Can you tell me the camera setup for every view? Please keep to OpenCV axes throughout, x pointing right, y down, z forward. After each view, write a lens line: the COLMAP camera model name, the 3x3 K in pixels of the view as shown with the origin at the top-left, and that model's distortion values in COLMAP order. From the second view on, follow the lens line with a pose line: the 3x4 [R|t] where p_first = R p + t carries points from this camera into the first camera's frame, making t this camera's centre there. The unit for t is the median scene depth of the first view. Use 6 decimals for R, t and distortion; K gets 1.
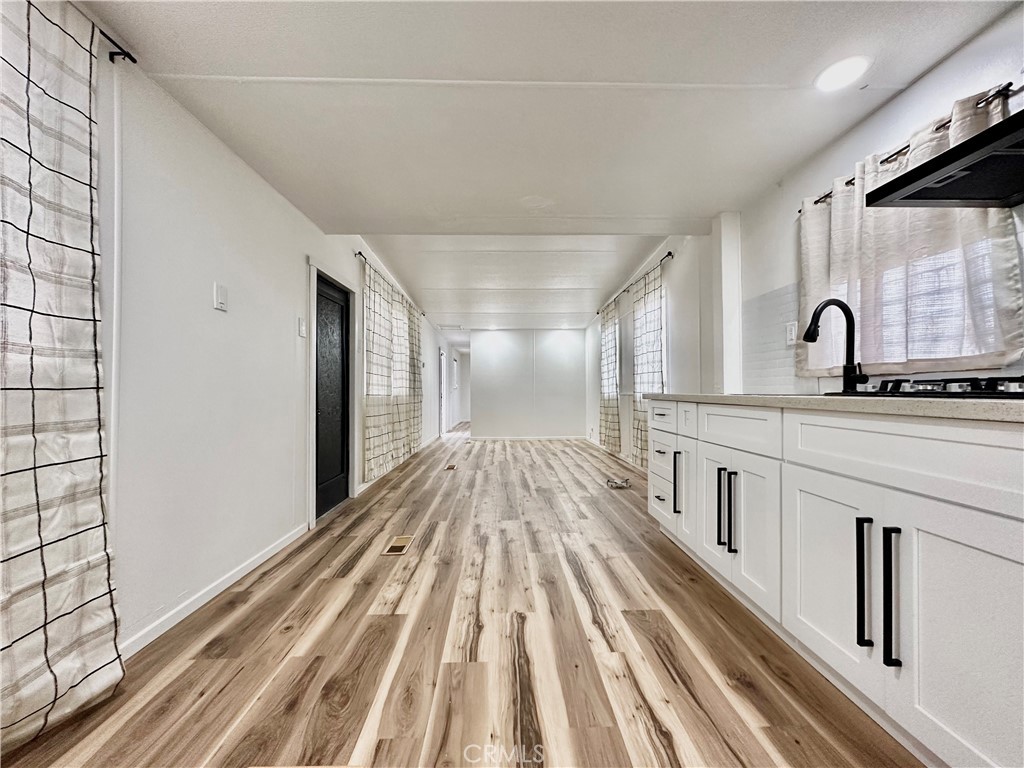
lens RADIAL K [[406.3, 0, 512.0], [0, 406.3, 384.0], [0, 0, 1]] dist [-0.000293, -0.000095]
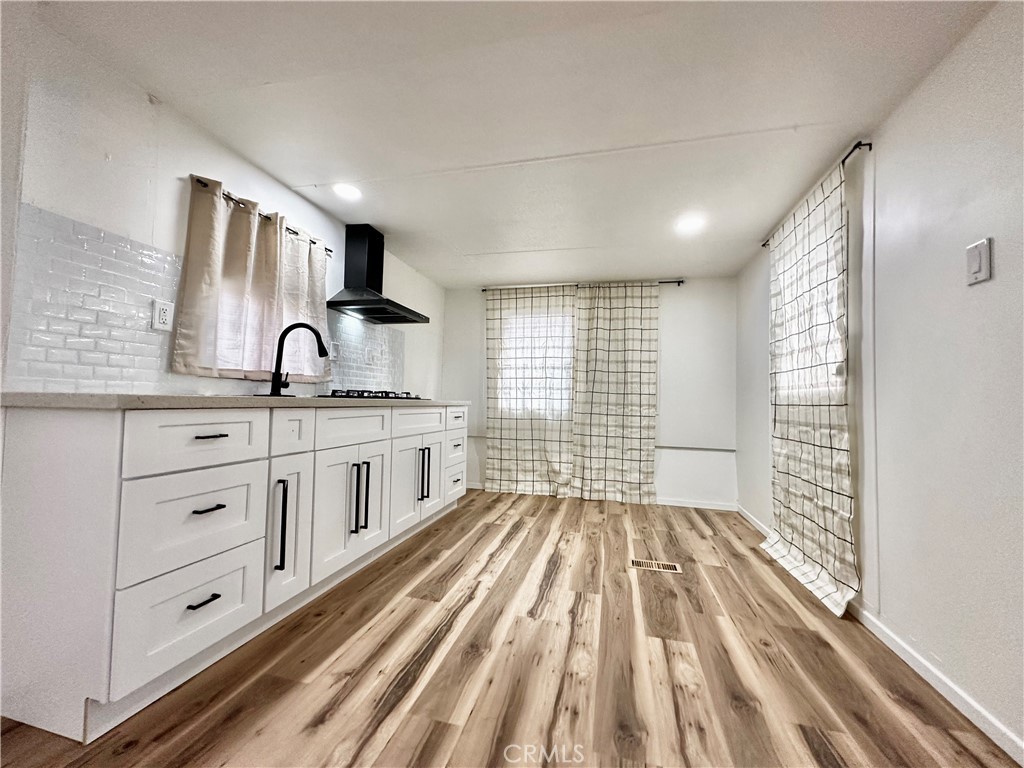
lens RADIAL K [[406.3, 0, 512.0], [0, 406.3, 384.0], [0, 0, 1]] dist [-0.000293, -0.000095]
pose [[-0.962039, -0.011731, 0.272661, -0.215772], [-0.028571, 0.997915, -0.057875, 0.042683], [-0.271414, -0.063468, -0.960368, 2.138407]]
